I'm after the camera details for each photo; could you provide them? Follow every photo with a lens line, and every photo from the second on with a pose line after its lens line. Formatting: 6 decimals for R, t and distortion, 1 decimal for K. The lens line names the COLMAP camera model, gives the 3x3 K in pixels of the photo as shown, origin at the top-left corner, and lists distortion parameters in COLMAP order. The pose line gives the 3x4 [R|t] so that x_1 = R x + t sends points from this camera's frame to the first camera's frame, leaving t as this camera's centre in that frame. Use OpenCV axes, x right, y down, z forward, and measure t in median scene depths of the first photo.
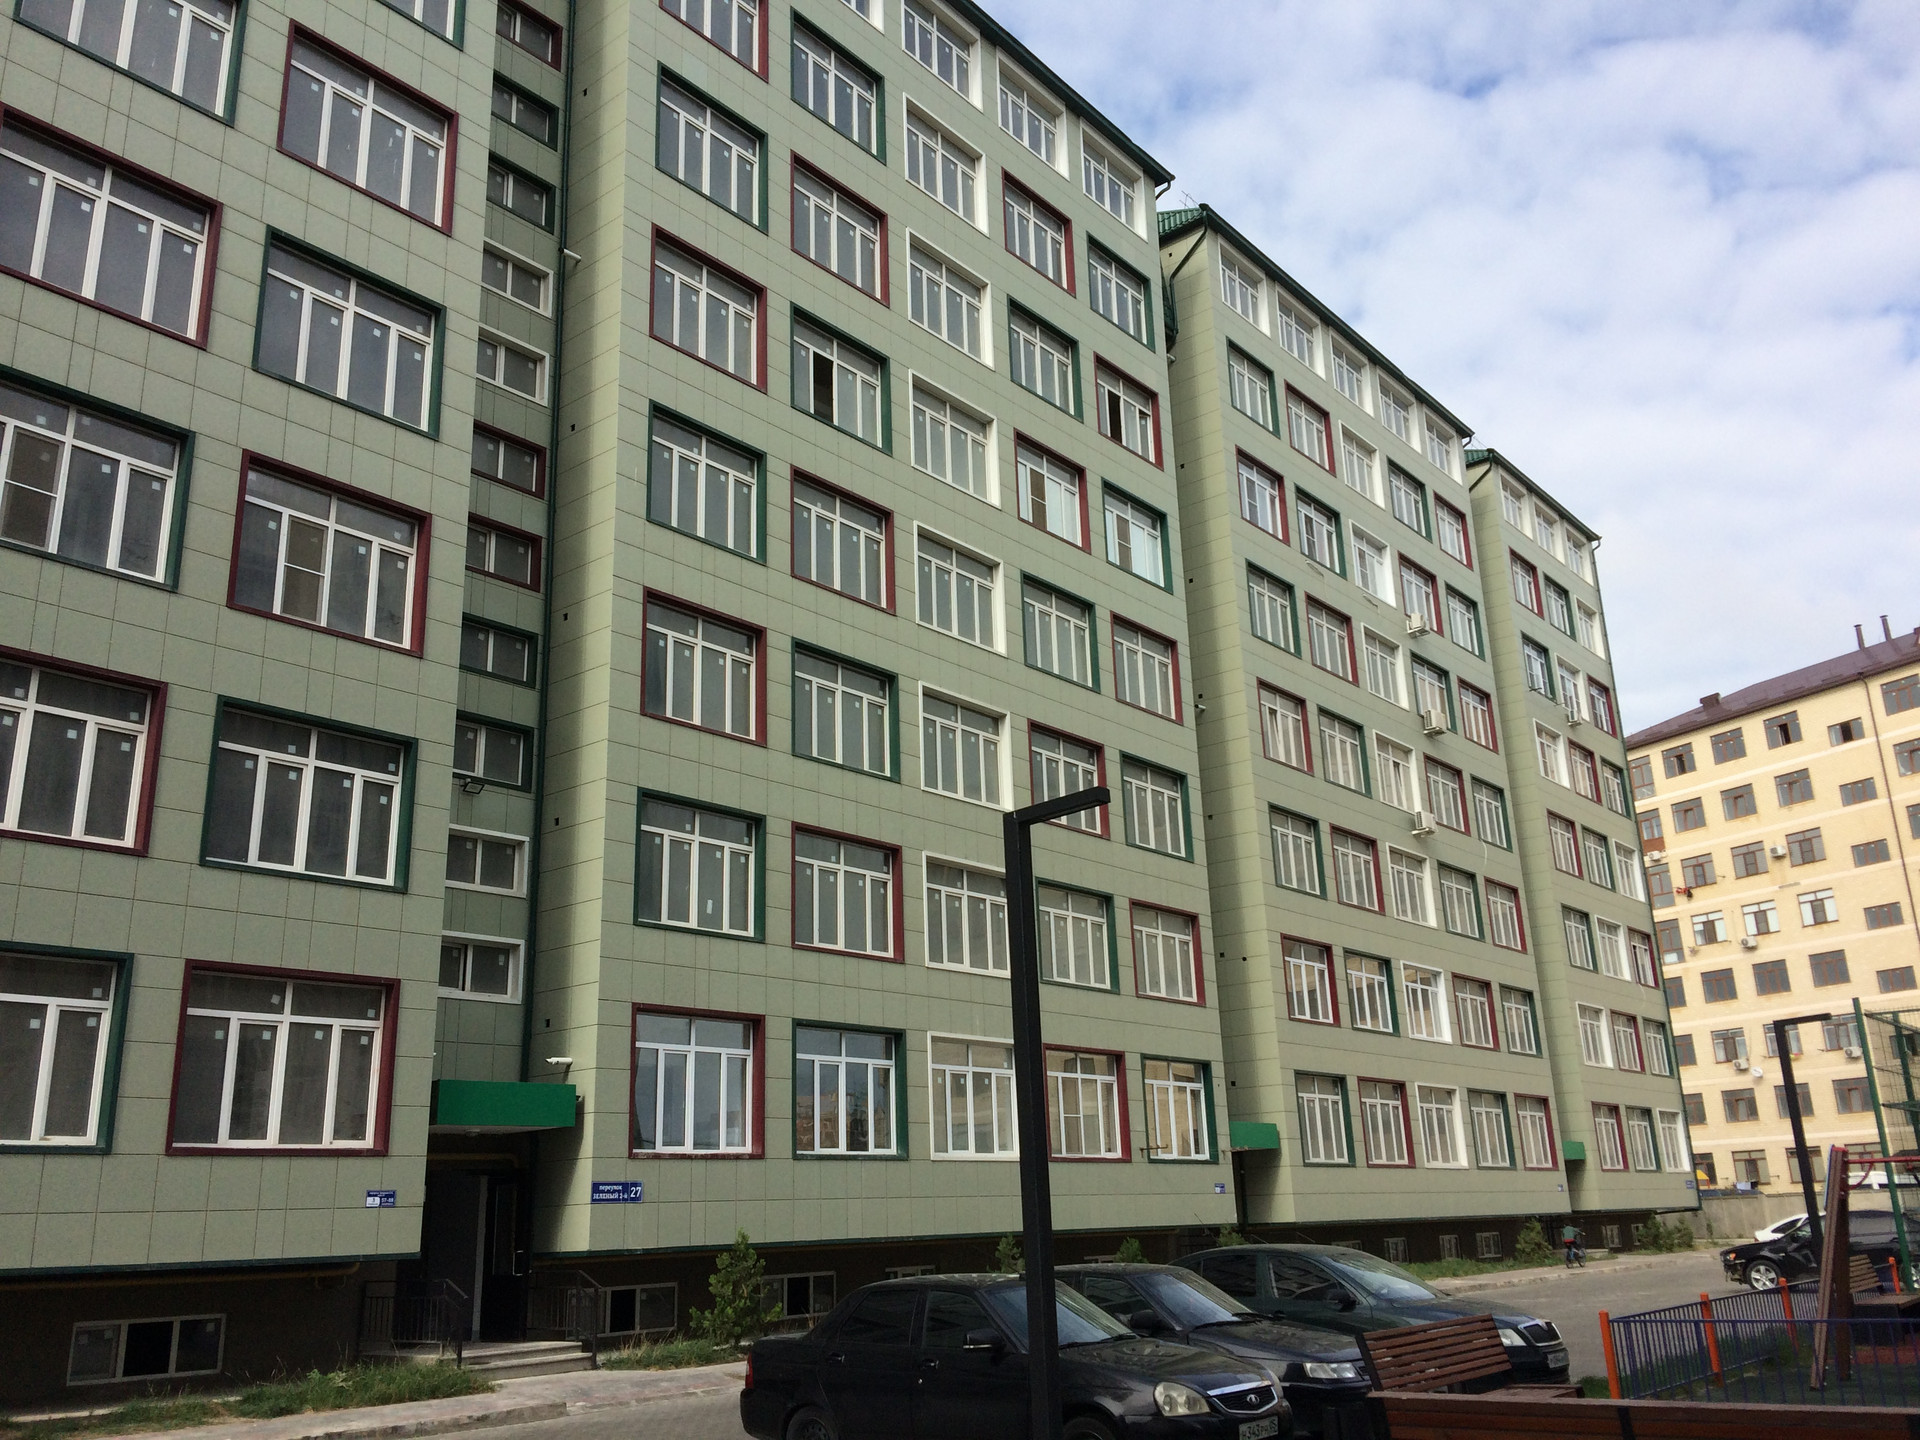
lens RADIAL K [[1644.5, 0, 969.5], [0, 1644.5, 706.9], [0, 0, 1]] dist [0.083948, -0.119734]
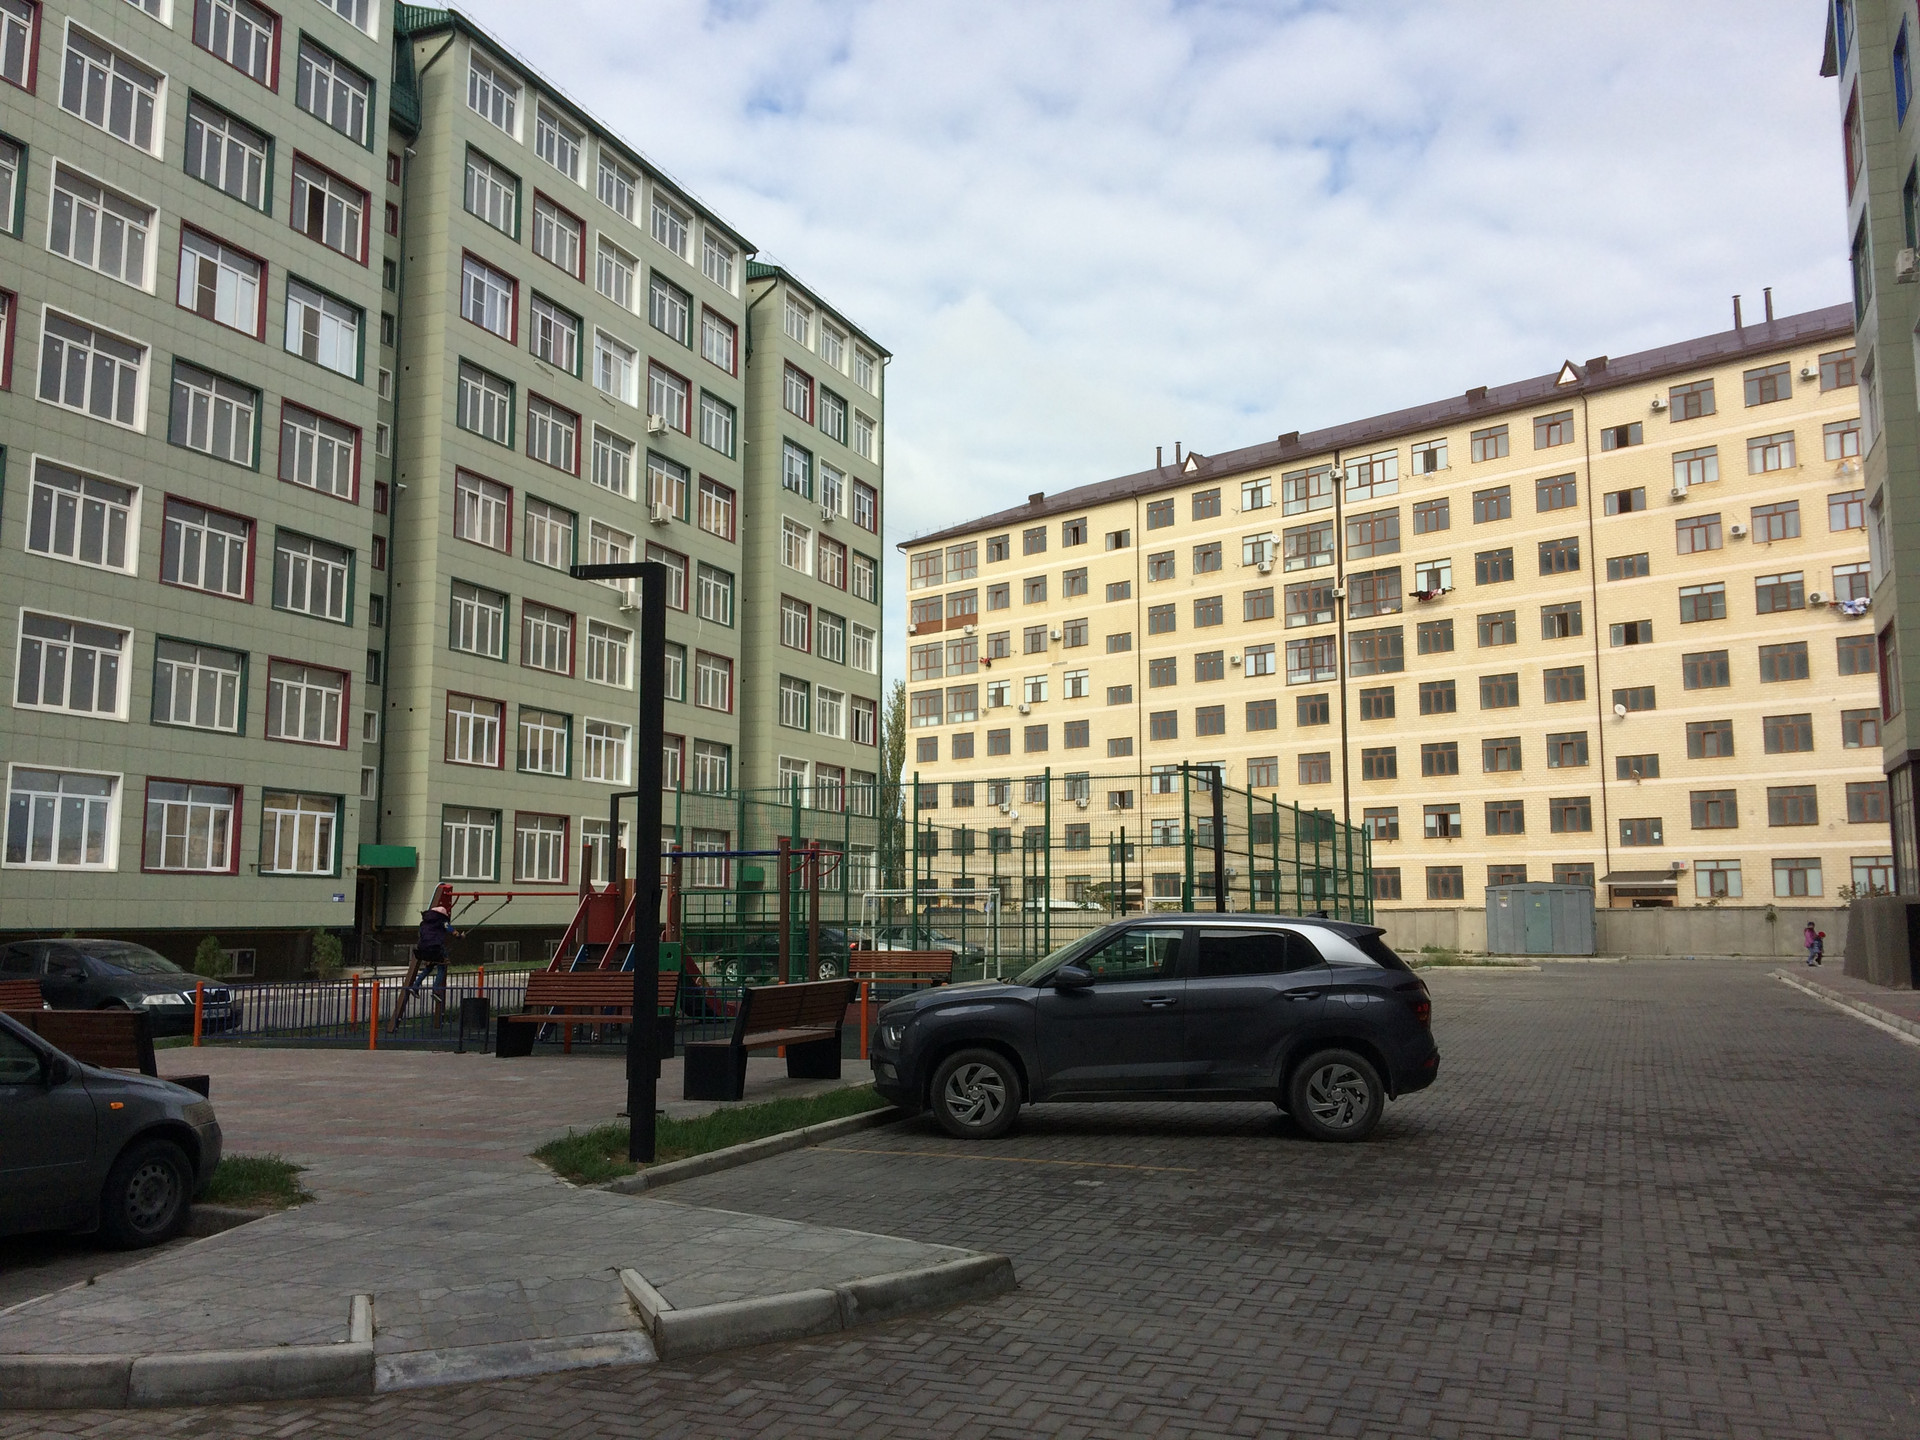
lens RADIAL K [[1644.5, 0, 973.2], [0, 1644.5, 720.5], [0, 0, 1]] dist [0.083948, -0.119734]
pose [[0.951846, 0.069780, 0.298531, 0.199863], [-0.121904, 0.979609, 0.159703, -0.077537], [-0.281299, -0.188405, 0.940943, -0.221702]]
